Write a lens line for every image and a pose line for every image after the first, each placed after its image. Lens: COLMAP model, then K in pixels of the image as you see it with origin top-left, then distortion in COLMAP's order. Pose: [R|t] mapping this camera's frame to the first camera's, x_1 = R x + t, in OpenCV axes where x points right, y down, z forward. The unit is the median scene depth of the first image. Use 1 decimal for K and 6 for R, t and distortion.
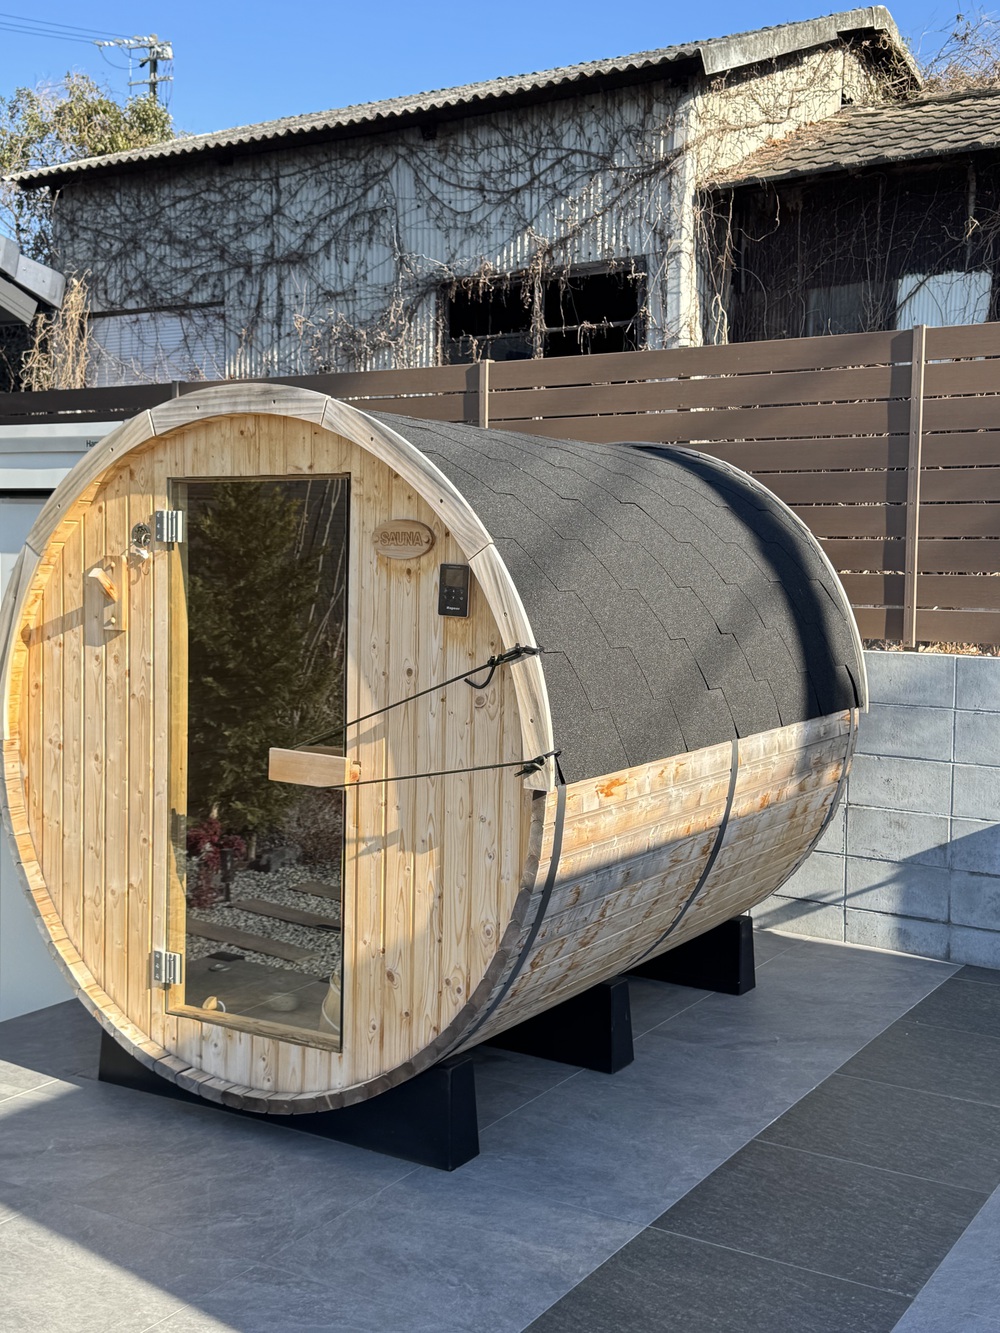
lens RADIAL K [[1541.5, 0, 500.0], [0, 1541.5, 666.5], [0, 0, 1]] dist [0.281301, -0.784530]
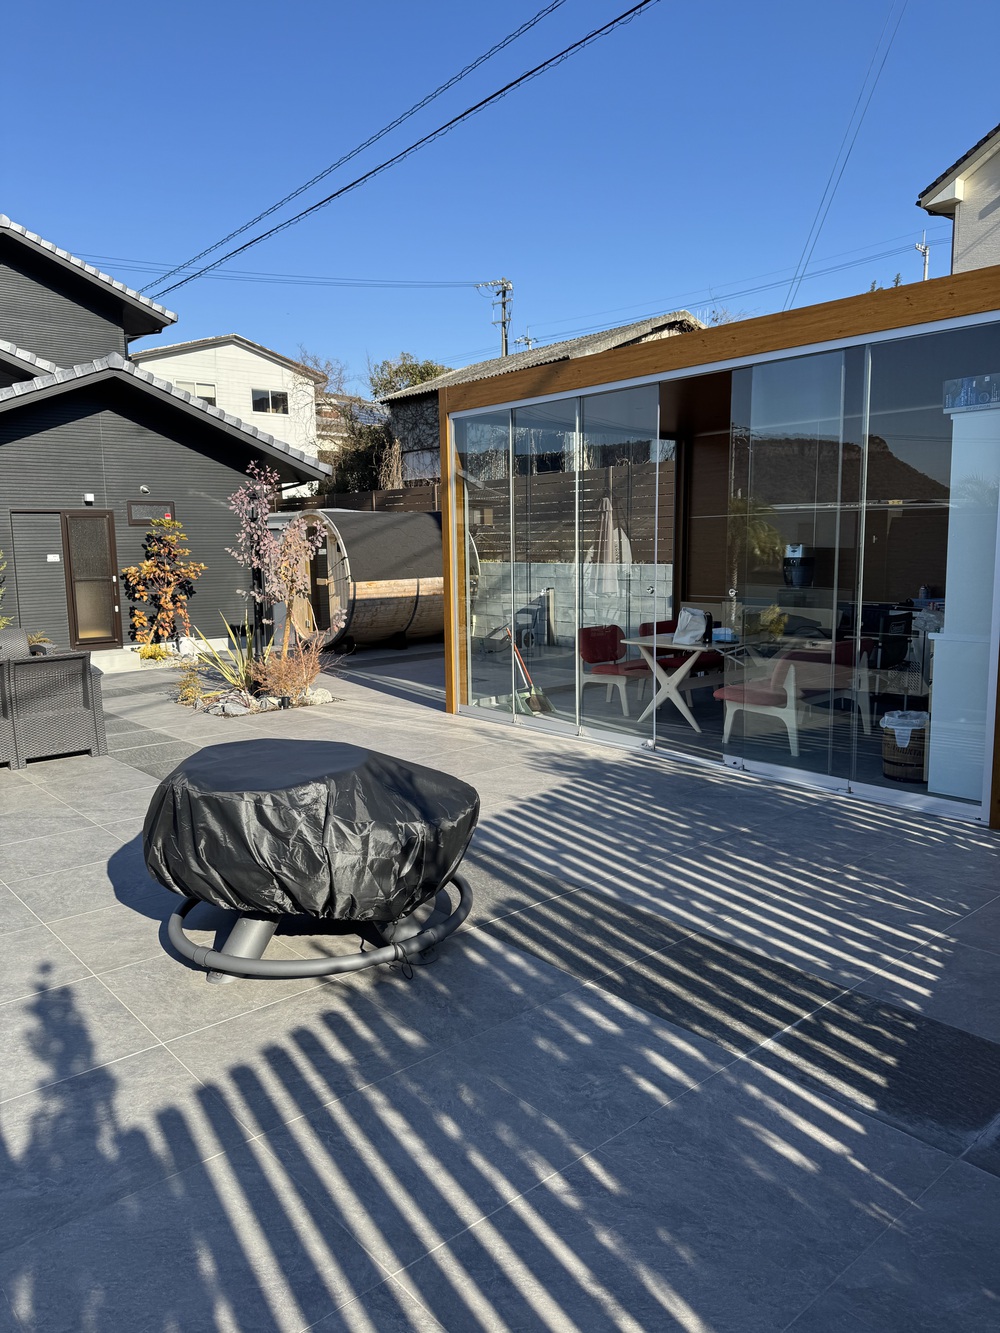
lens RADIAL K [[929.4, 0, 504.1], [0, 929.4, 697.6], [0, 0, 1]] dist [0.098587, -0.170530]
pose [[0.956323, 0.015556, -0.291897, 1.359893], [0.013214, 0.995261, 0.096333, 0.152860], [0.292012, -0.095982, 0.951586, -1.840910]]
